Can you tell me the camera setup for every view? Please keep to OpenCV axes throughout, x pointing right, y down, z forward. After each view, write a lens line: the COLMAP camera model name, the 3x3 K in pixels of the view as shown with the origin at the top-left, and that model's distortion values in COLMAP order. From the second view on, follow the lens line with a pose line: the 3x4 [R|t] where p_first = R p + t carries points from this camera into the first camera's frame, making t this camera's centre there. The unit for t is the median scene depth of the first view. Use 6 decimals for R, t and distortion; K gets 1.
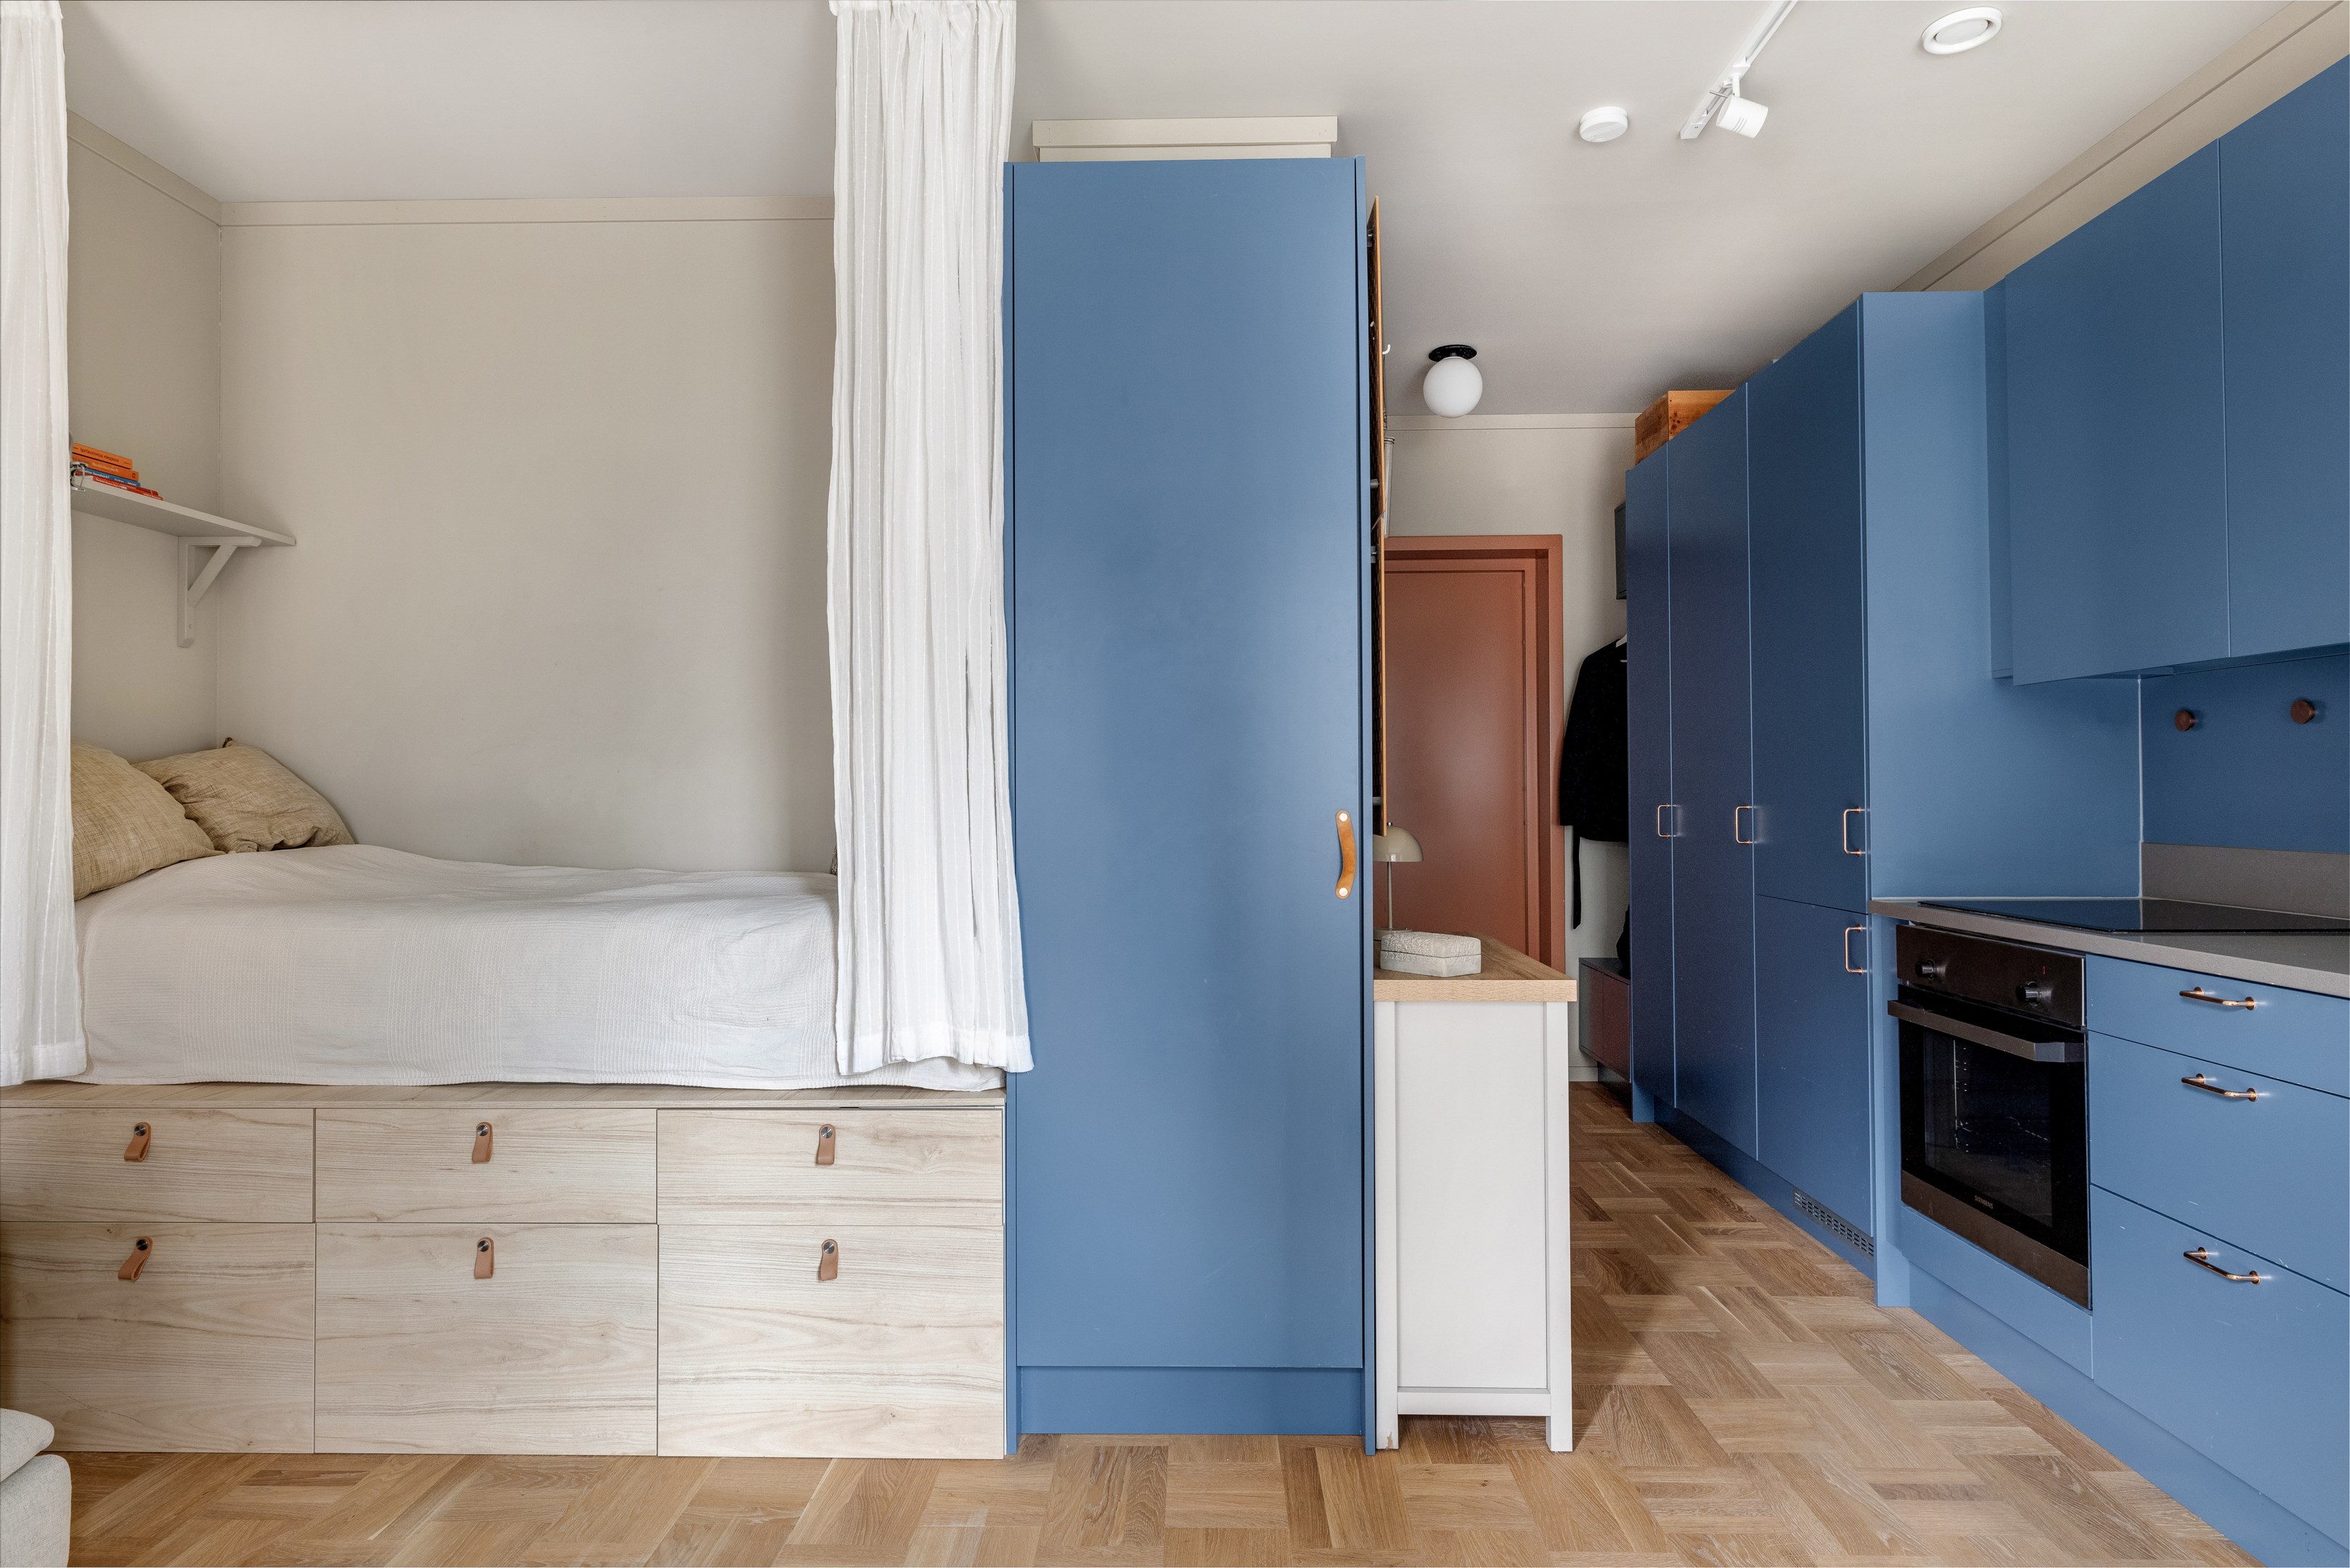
lens RADIAL K [[1321.6, 0, 1165.6], [0, 1321.6, 771.7], [0, 0, 1]] dist [0.002748, -0.000113]
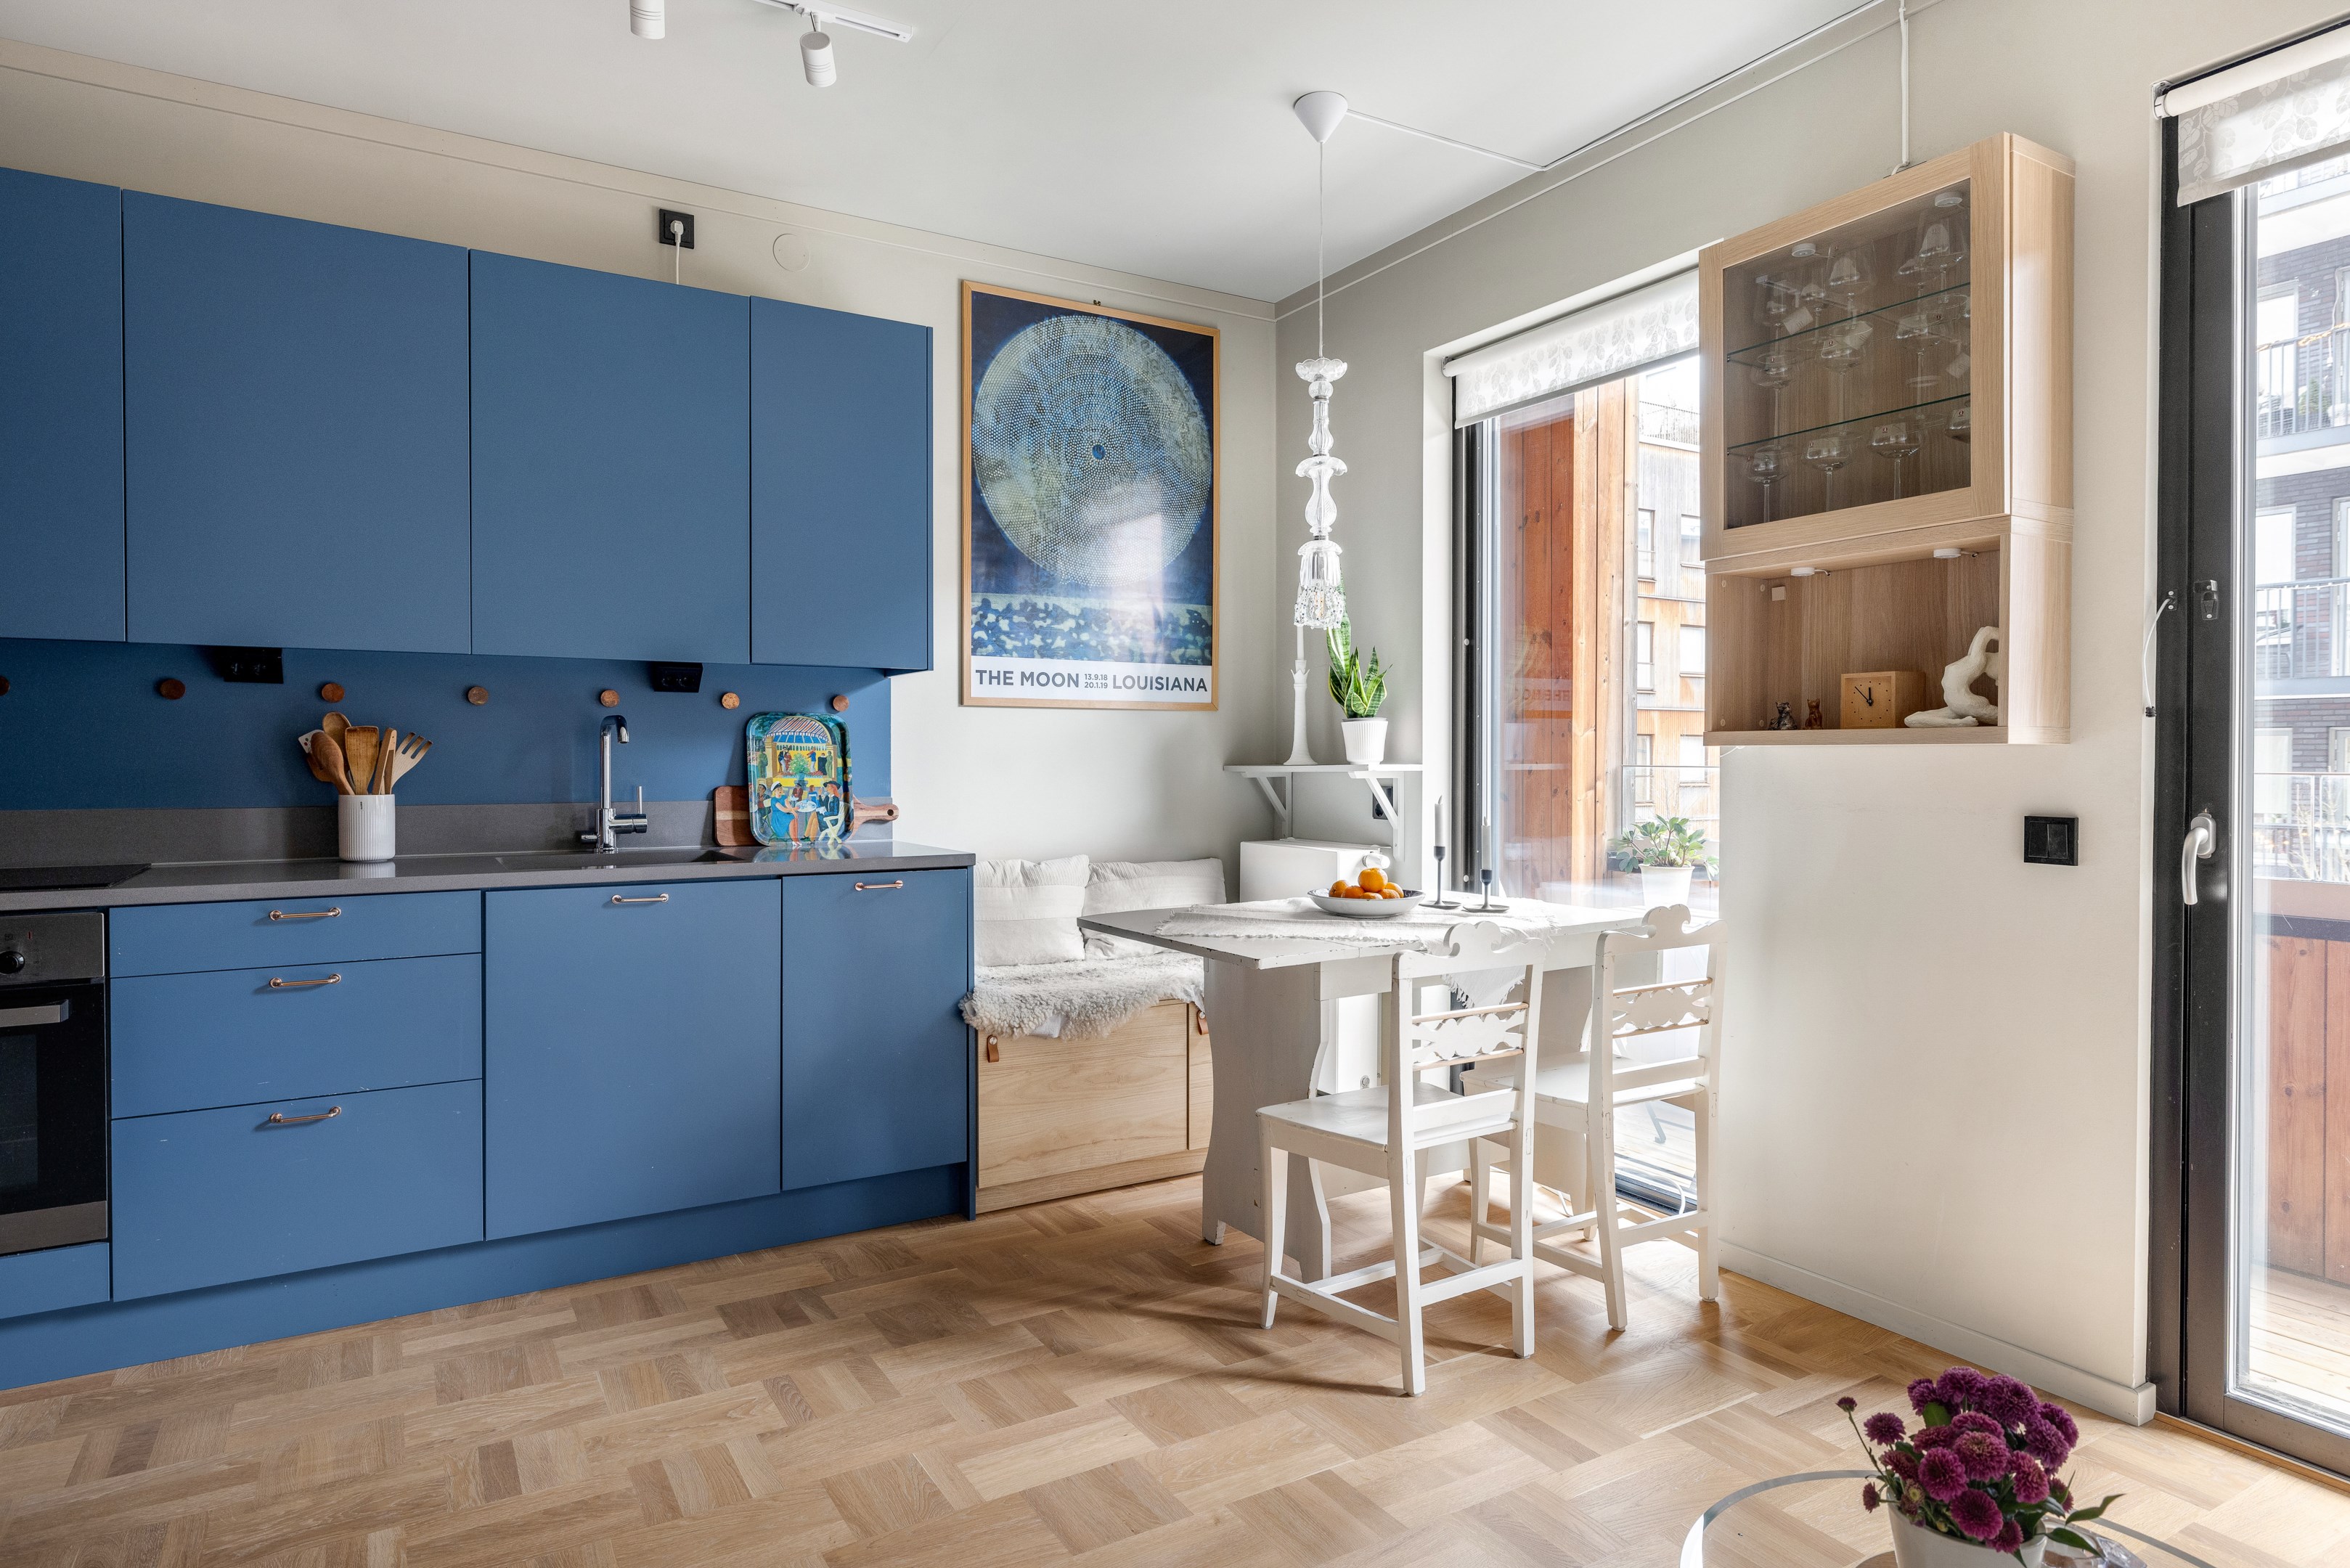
lens RADIAL K [[1321.6, 0, 1165.6], [0, 1321.6, 771.7], [0, 0, 1]] dist [0.002748, -0.000113]
pose [[-0.530946, -0.005853, 0.847386, -0.533932], [-0.011672, 0.999932, -0.000407, 0.014009], [-0.847325, -0.010107, -0.530978, 0.674349]]
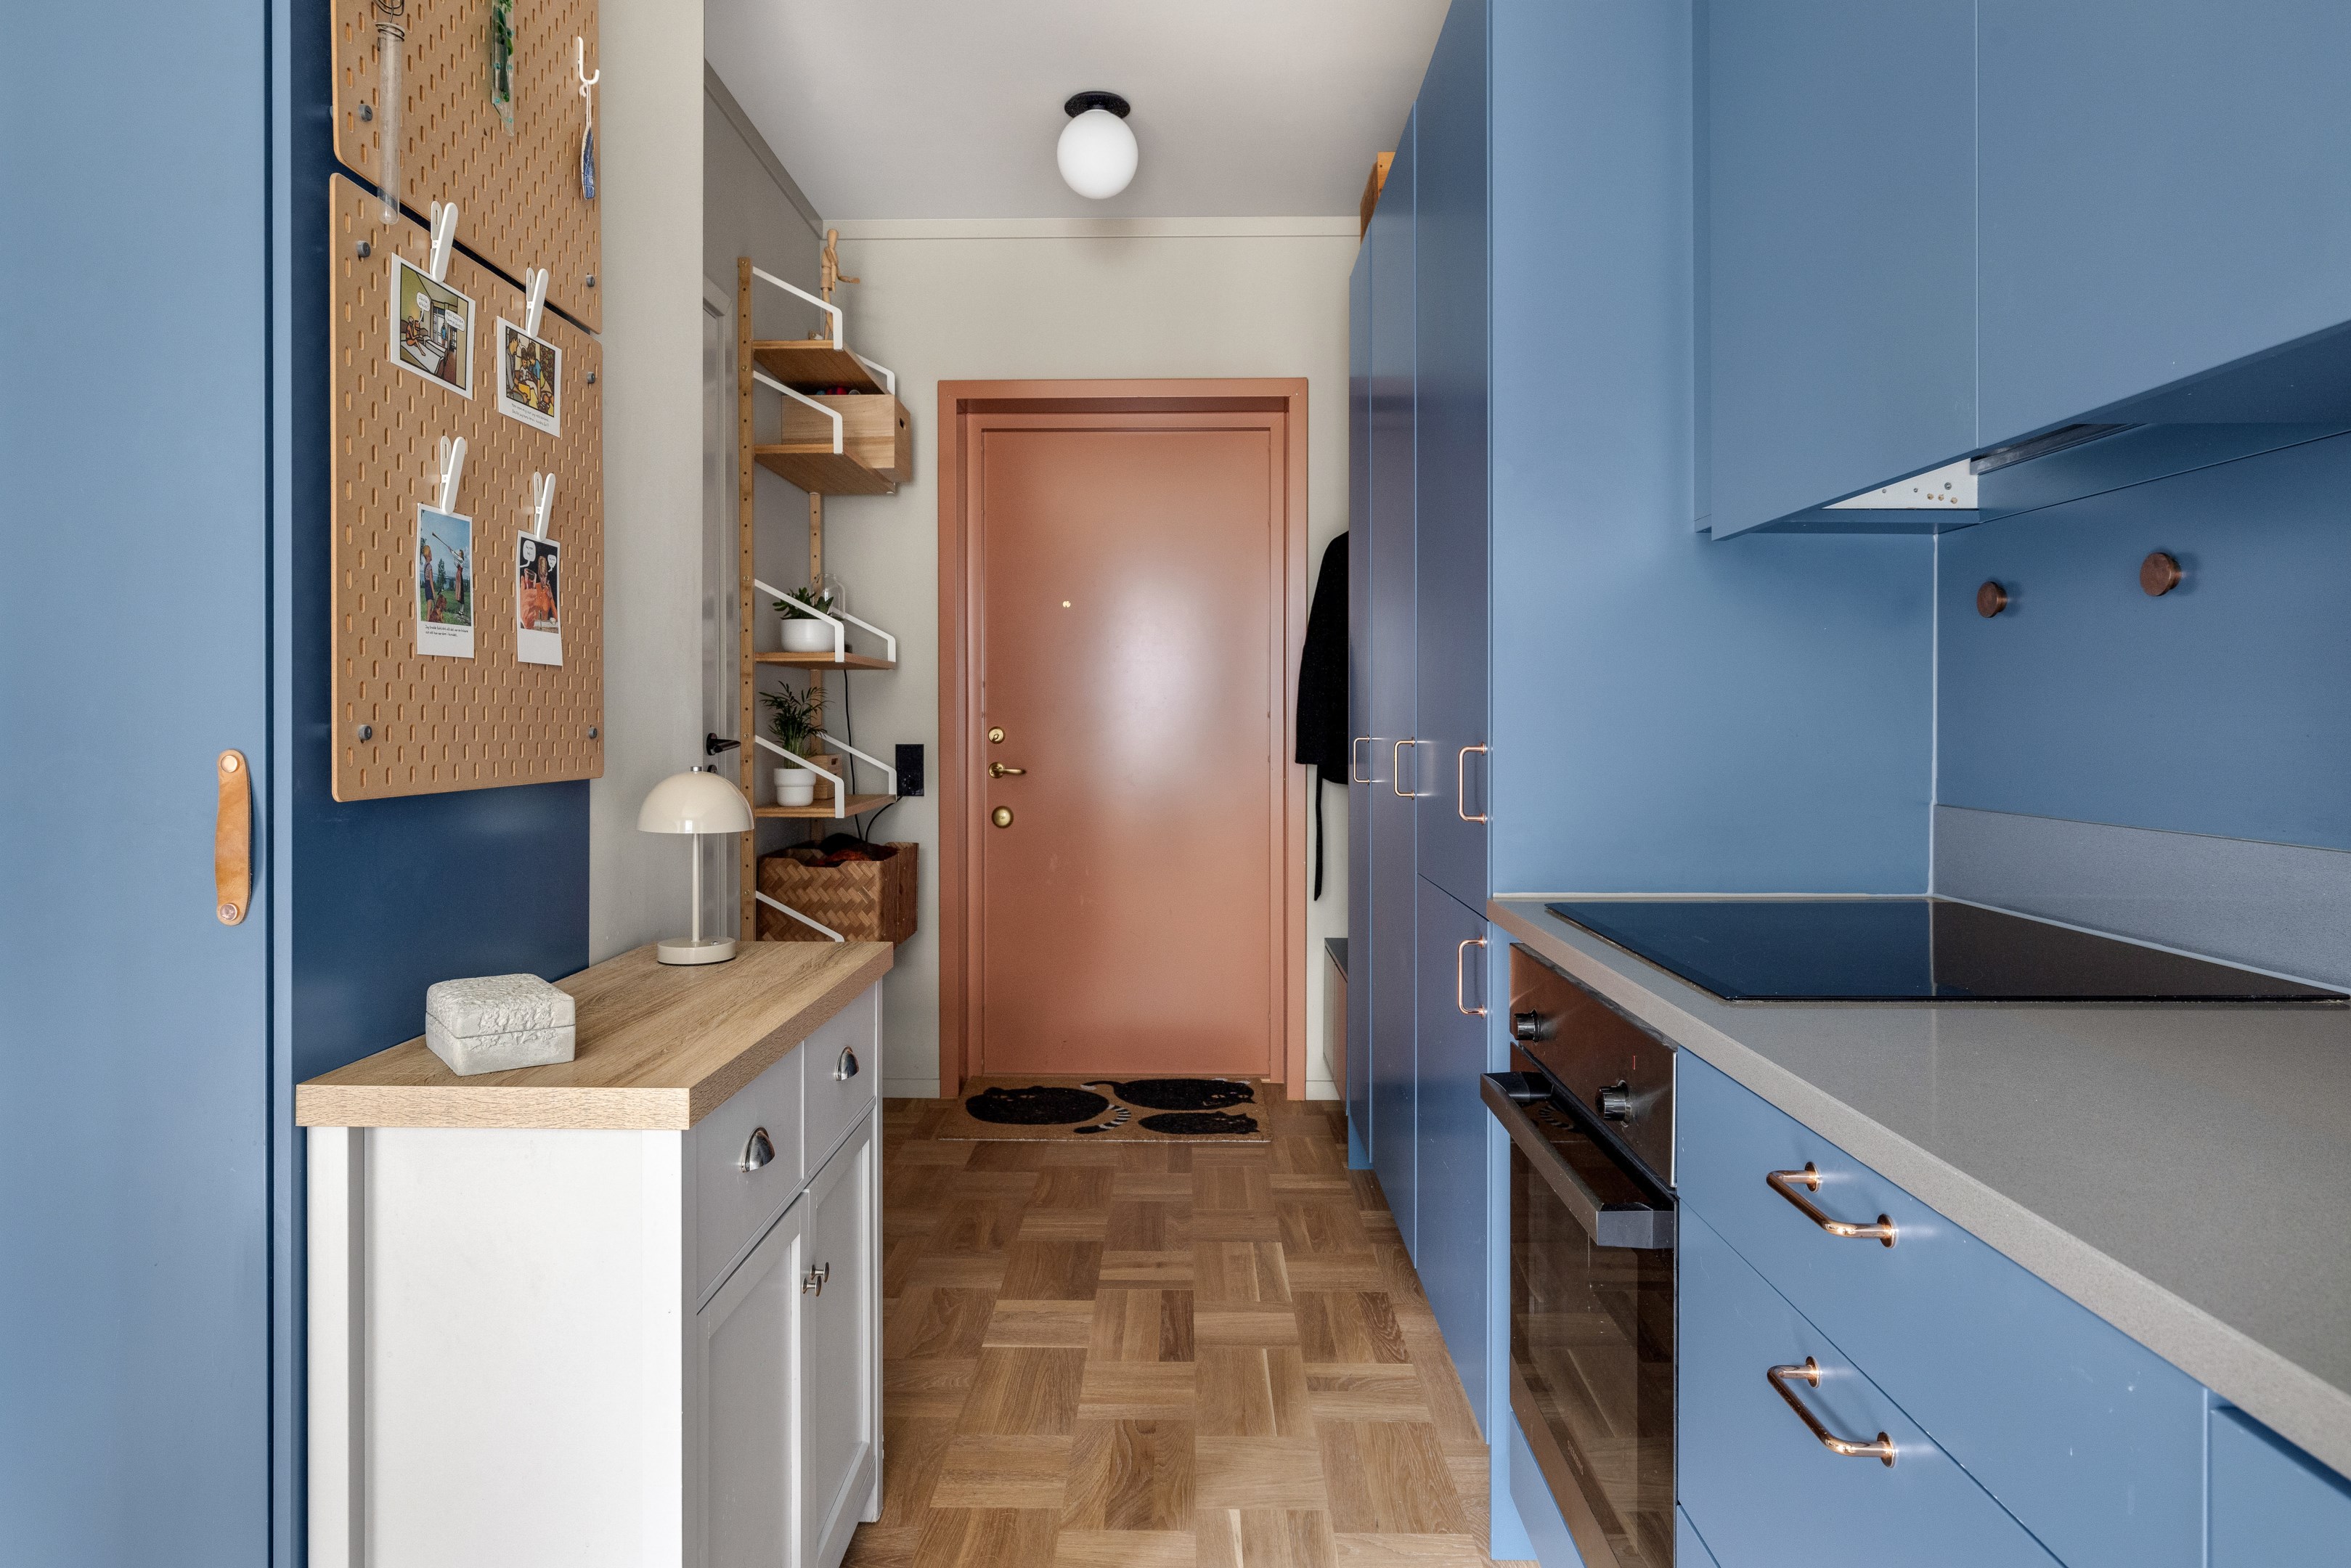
lens RADIAL K [[1379.1, 0, 1171.7], [0, 1379.1, 732.1], [0, 0, 1]] dist [-0.000453, 0.000292]
pose [[0.999962, 0.004700, 0.007394, 0.399381], [-0.004879, 0.999692, 0.024337, 0.006656], [-0.007277, -0.024372, 0.999676, 0.387394]]
